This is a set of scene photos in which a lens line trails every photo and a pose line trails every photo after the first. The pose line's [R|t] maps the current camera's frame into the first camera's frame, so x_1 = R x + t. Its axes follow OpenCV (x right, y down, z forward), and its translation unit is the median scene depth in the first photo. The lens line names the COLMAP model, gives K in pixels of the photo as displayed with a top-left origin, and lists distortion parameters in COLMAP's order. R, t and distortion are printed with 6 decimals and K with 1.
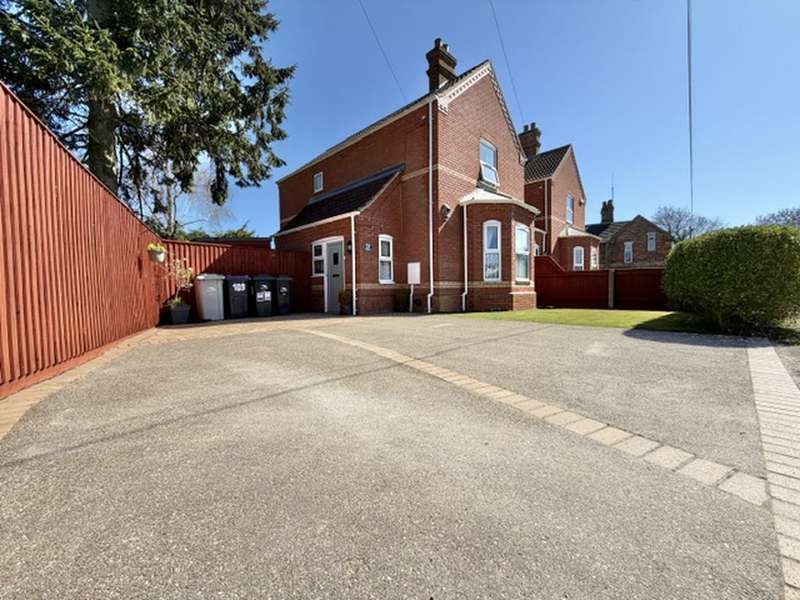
lens RADIAL K [[319.0, 0, 398.4], [0, 319.0, 299.8], [0, 0, 1]] dist [-0.001150, 0.000128]
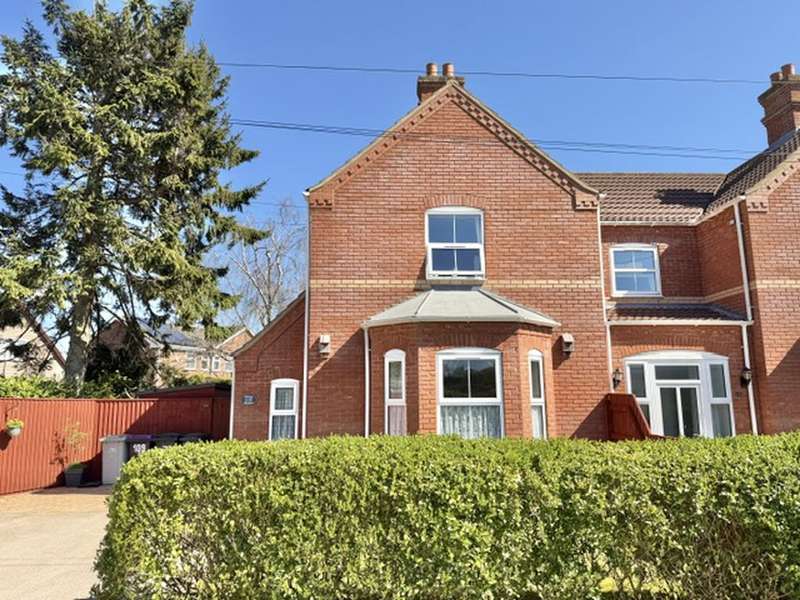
lens RADIAL K [[546.0, 0, 396.7], [0, 546.0, 304.9], [0, 0, 1]] dist [0.133721, -0.111739]
pose [[0.723231, -0.105918, -0.682436, 1.004081], [-0.024210, 0.983673, -0.178329, -0.148955], [0.690182, 0.145494, 0.708858, 0.255073]]
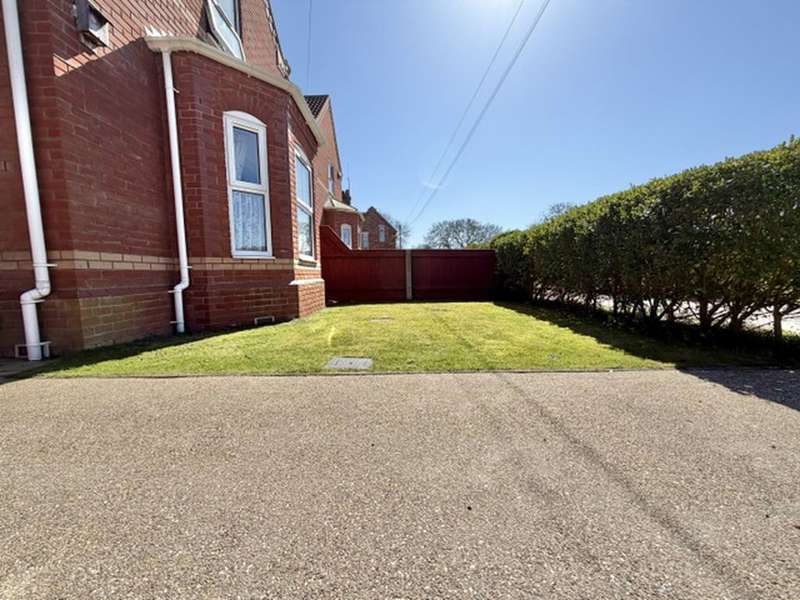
lens RADIAL K [[319.0, 0, 398.4], [0, 319.0, 299.8], [0, 0, 1]] dist [-0.001150, 0.000128]
pose [[0.707287, -0.059536, 0.704415, 0.121591], [0.034786, 0.998171, 0.049437, -0.013201], [-0.706070, -0.010462, 0.708064, 0.542225]]
